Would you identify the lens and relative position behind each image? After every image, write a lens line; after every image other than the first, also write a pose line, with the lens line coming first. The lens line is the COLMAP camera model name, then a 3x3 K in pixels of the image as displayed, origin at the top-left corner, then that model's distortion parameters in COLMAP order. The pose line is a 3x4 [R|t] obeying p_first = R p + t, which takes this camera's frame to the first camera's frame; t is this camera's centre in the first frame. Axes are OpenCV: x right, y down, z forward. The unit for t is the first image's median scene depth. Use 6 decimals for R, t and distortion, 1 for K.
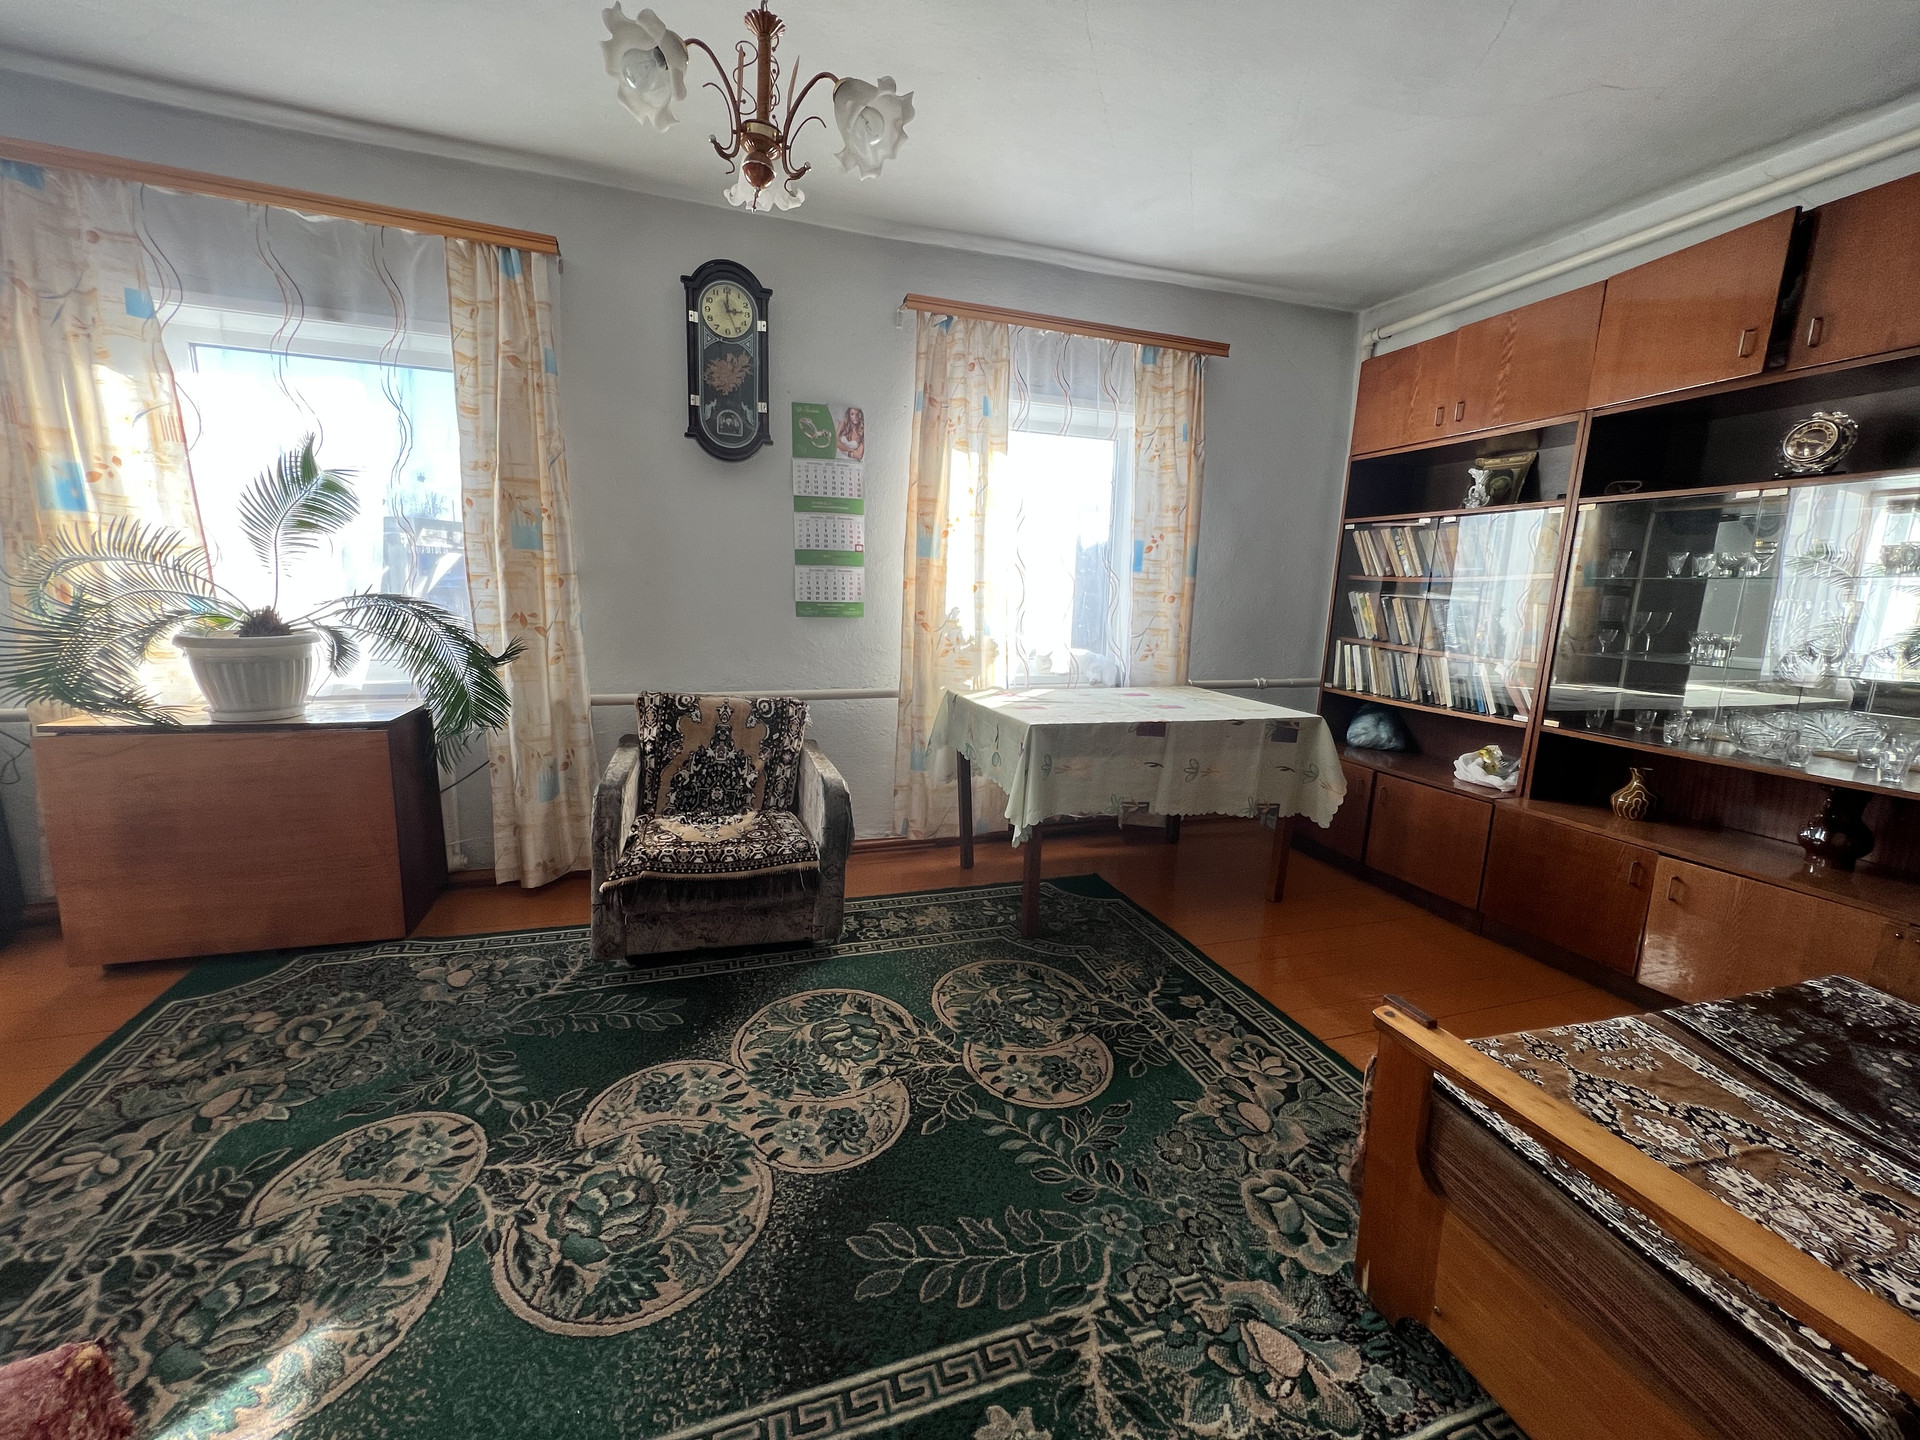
lens RADIAL K [[765.8, 0, 958.3], [0, 765.8, 728.0], [0, 0, 1]] dist [0.000035, -0.000355]
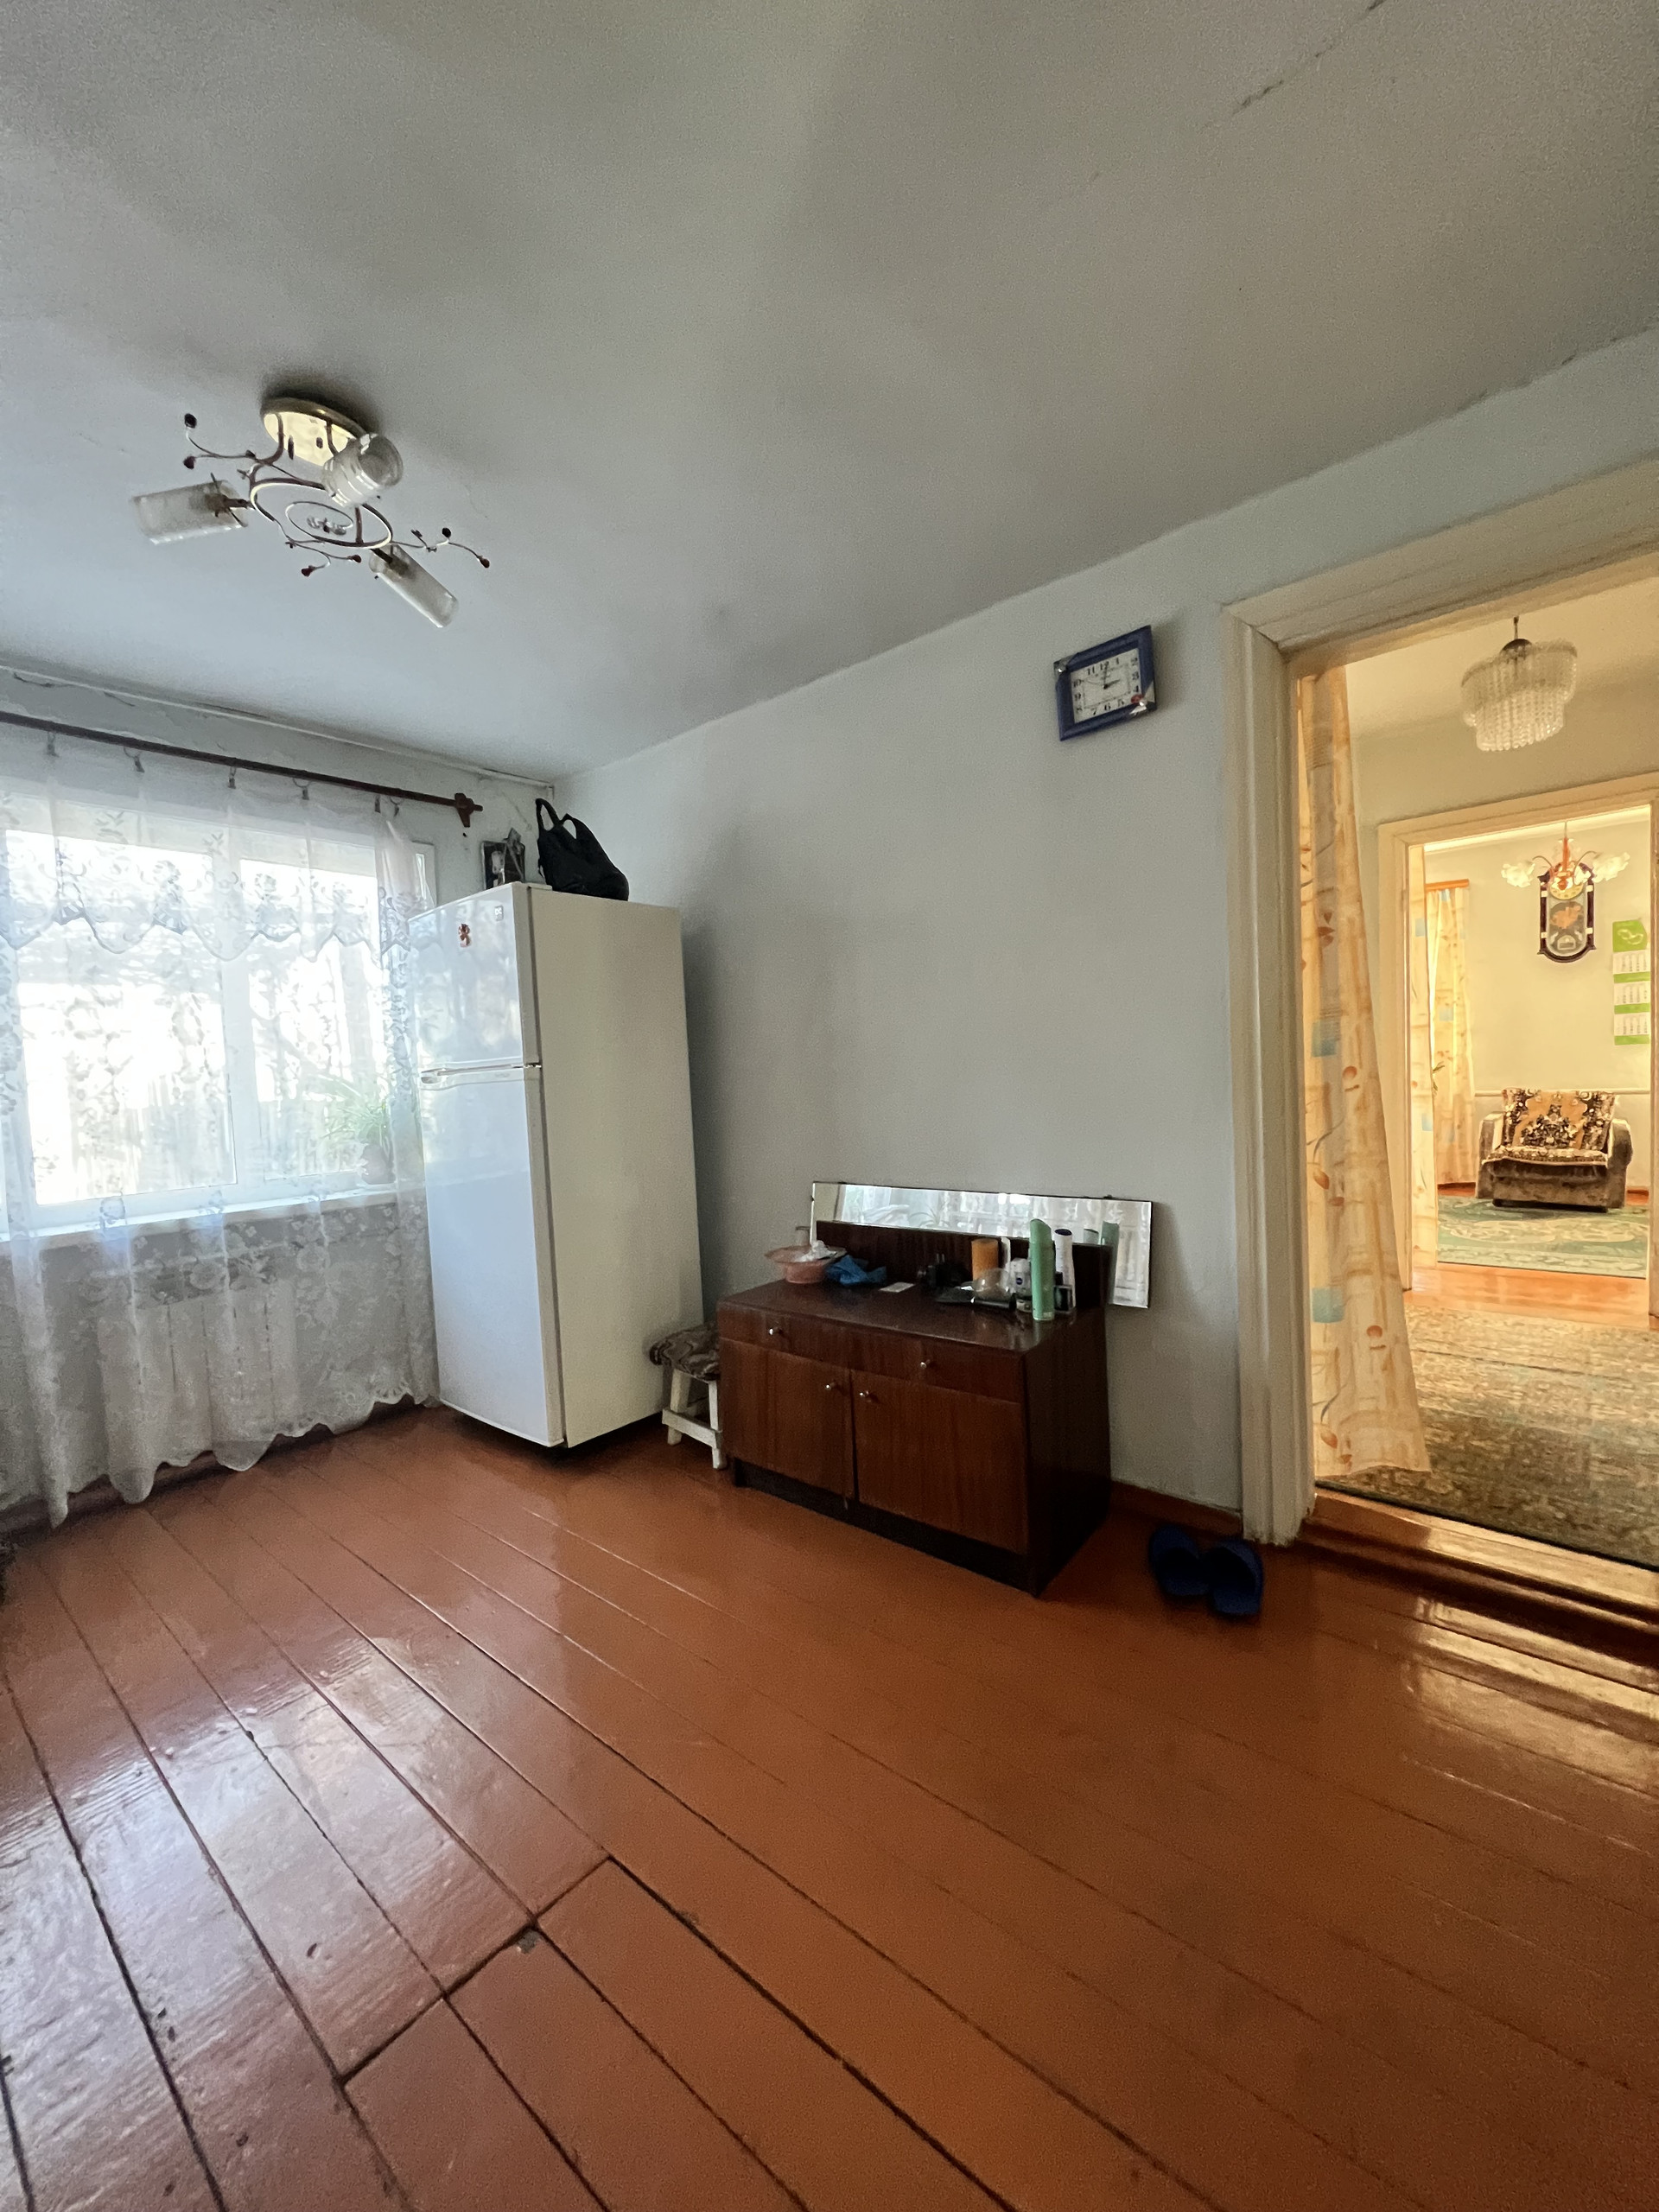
lens RADIAL K [[882.3, 0, 840.7], [0, 882.3, 1105.4], [0, 0, 1]] dist [0.000035, -0.000355]
pose [[0.516848, -0.014421, -0.855956, 0.760517], [-0.098031, 0.992284, -0.075911, 0.401939], [0.850446, 0.123144, 0.511446, -1.898876]]
